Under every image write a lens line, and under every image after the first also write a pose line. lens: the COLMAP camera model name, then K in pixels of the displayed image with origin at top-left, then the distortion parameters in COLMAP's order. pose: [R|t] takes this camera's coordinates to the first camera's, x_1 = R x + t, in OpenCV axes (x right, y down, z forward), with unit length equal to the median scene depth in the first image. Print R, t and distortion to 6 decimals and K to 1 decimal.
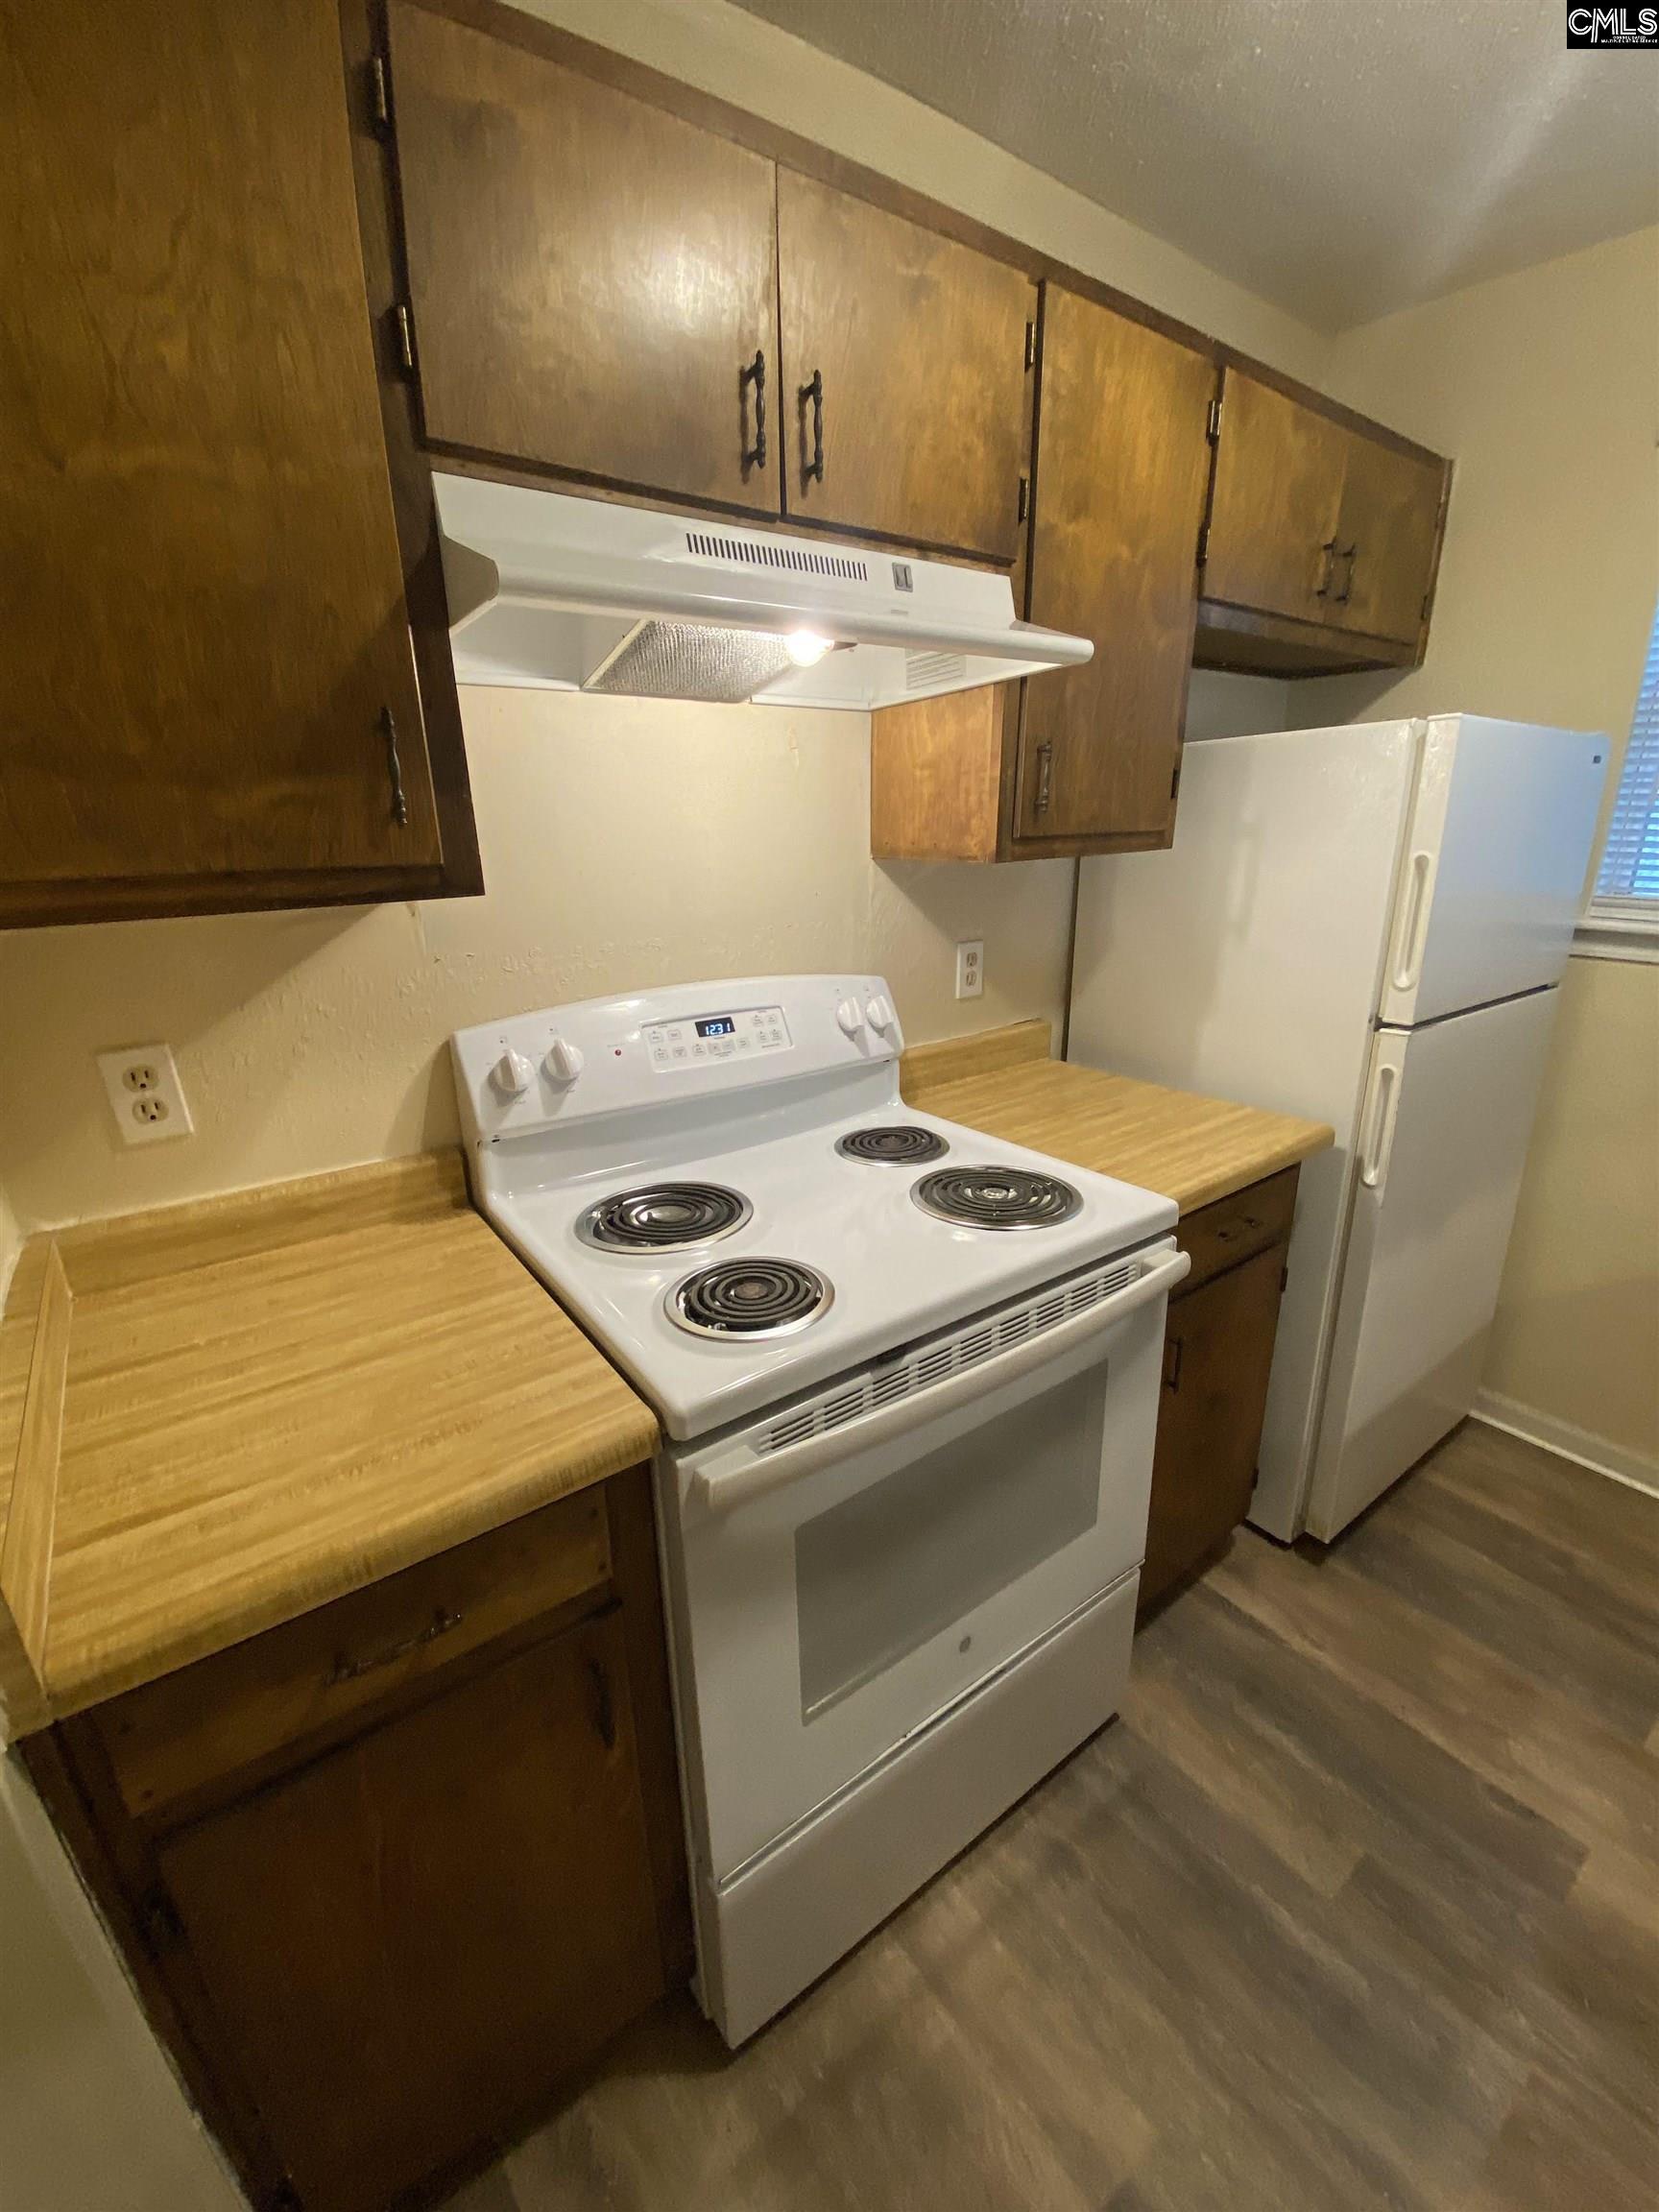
lens RADIAL K [[891.7, 0, 840.2], [0, 891.7, 1103.8], [0, 0, 1]] dist [0.025011, -0.022406]
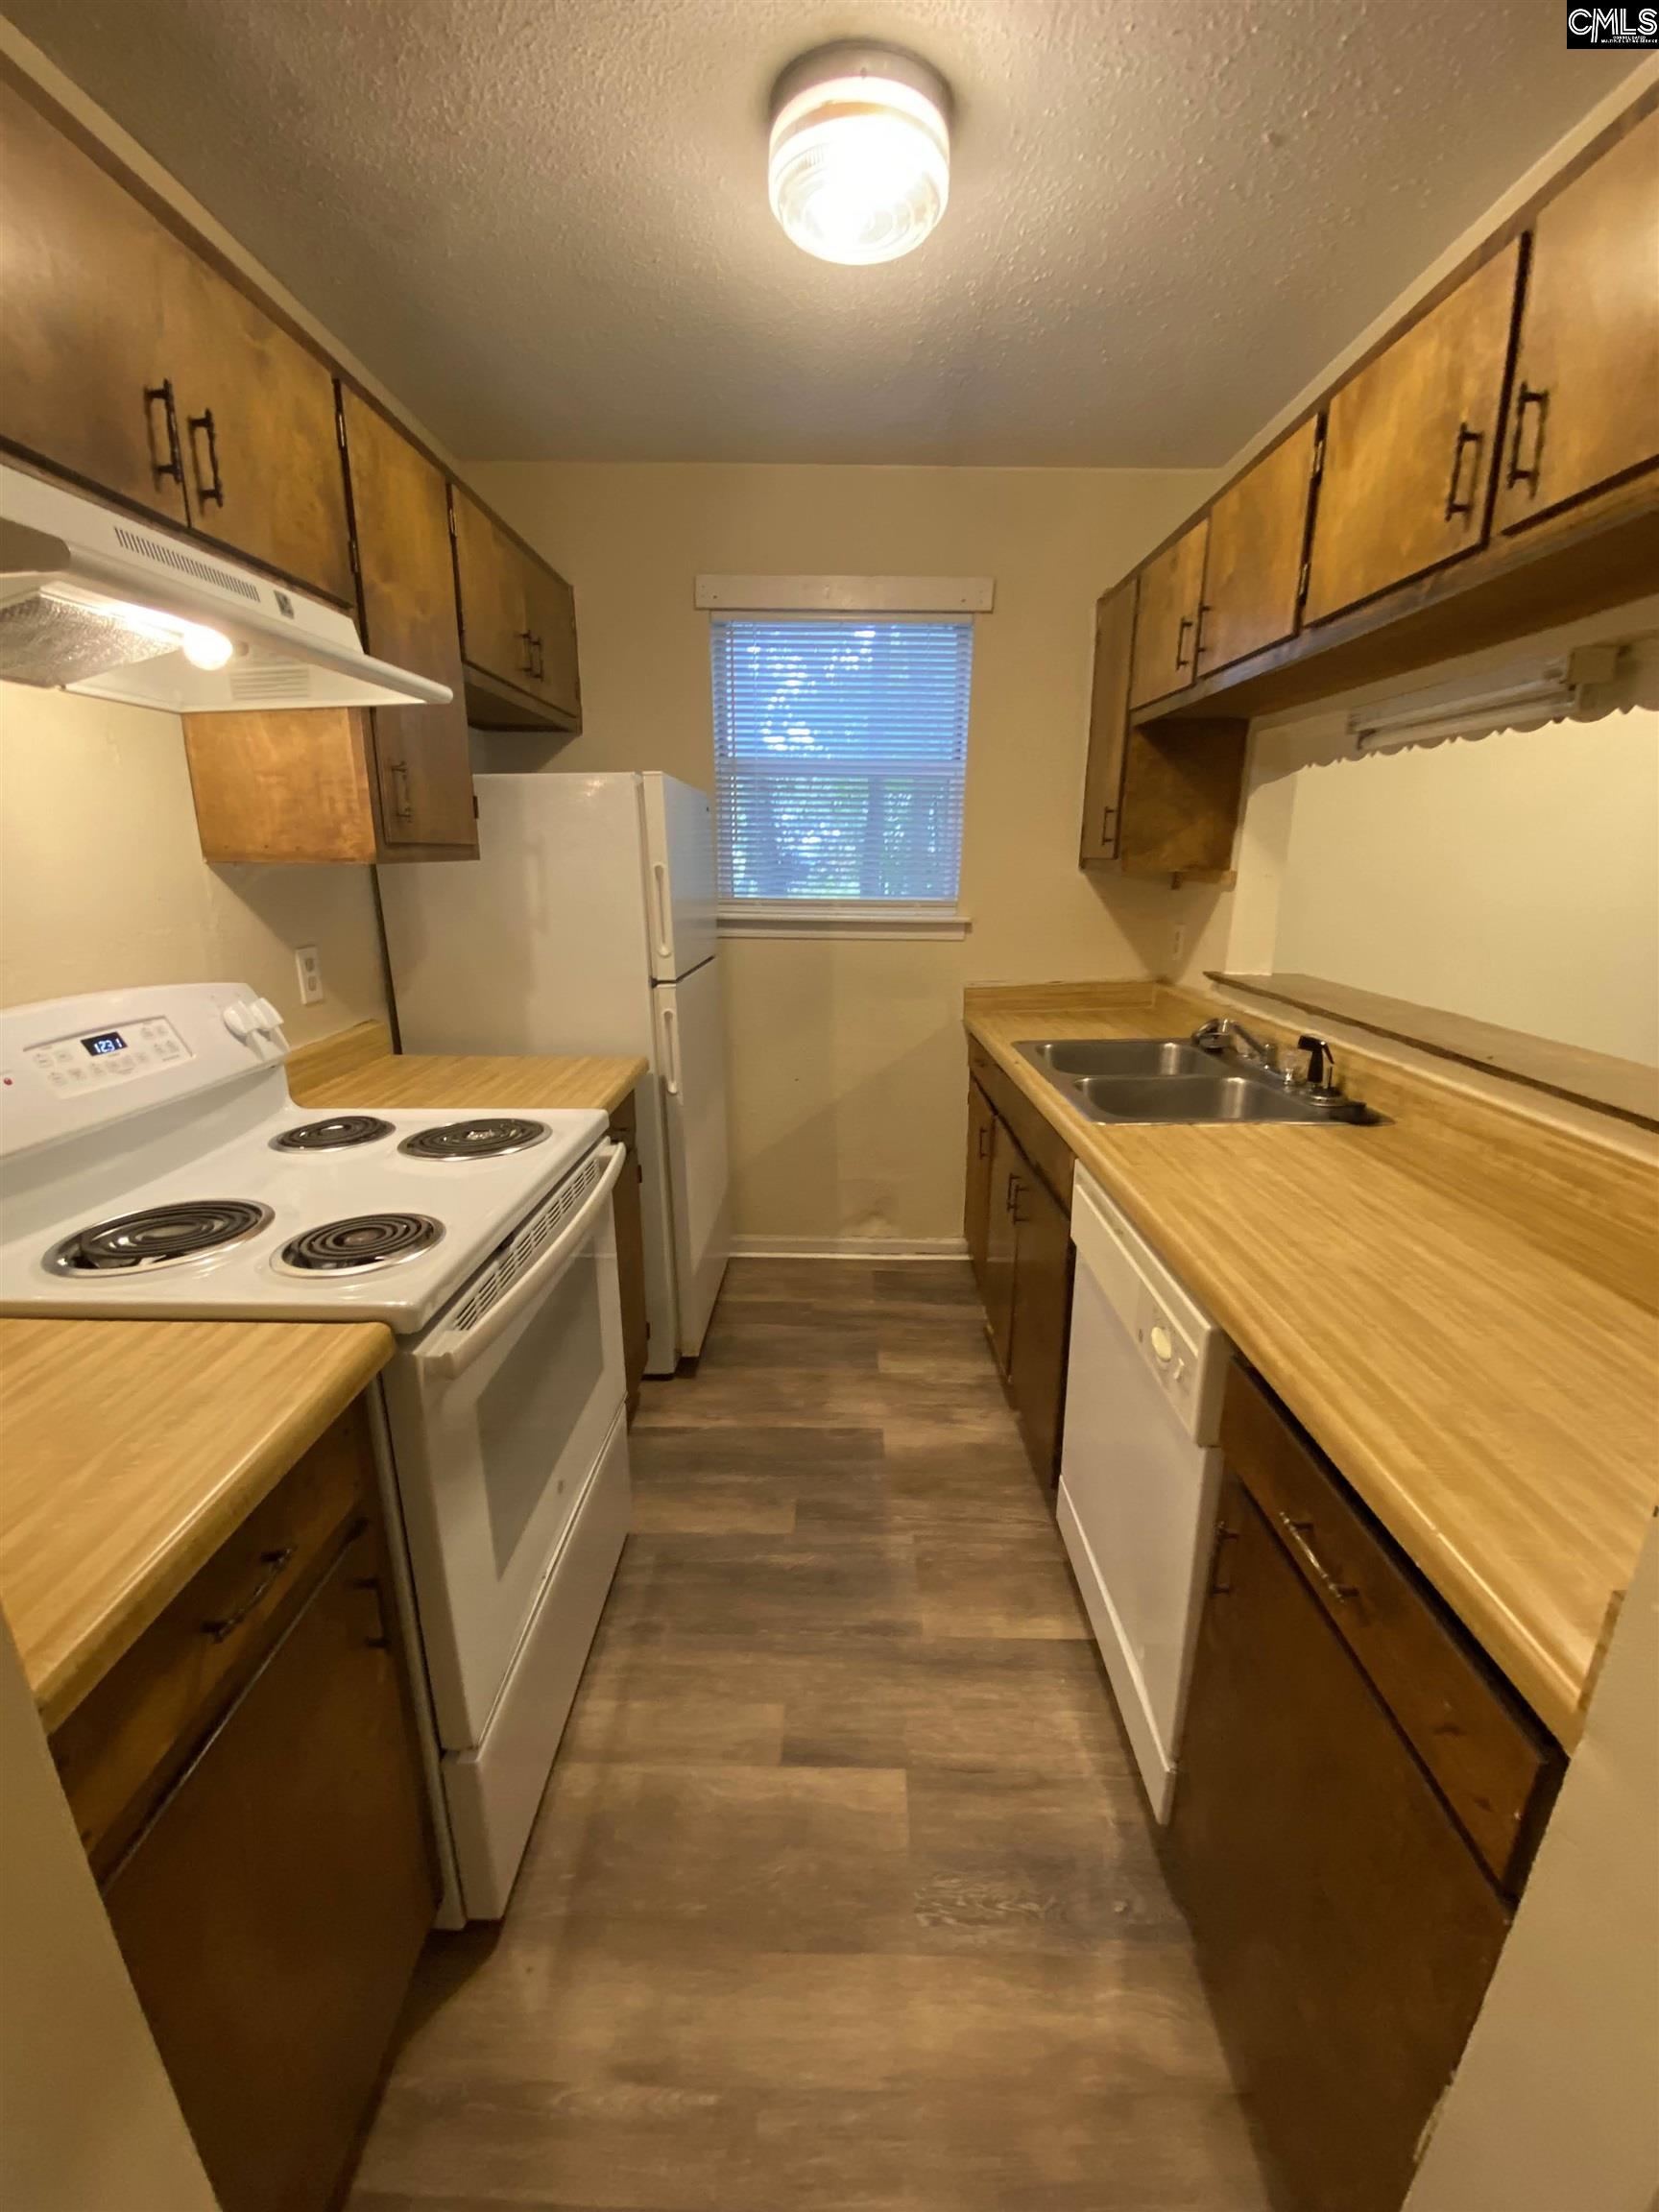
lens RADIAL K [[891.7, 0, 840.2], [0, 891.7, 1103.8], [0, 0, 1]] dist [0.025011, -0.022406]
pose [[0.601529, -0.194234, 0.774878, -0.408574], [0.225064, 0.971904, 0.068906, 0.076606], [-0.766491, 0.132949, 0.628344, -0.117260]]
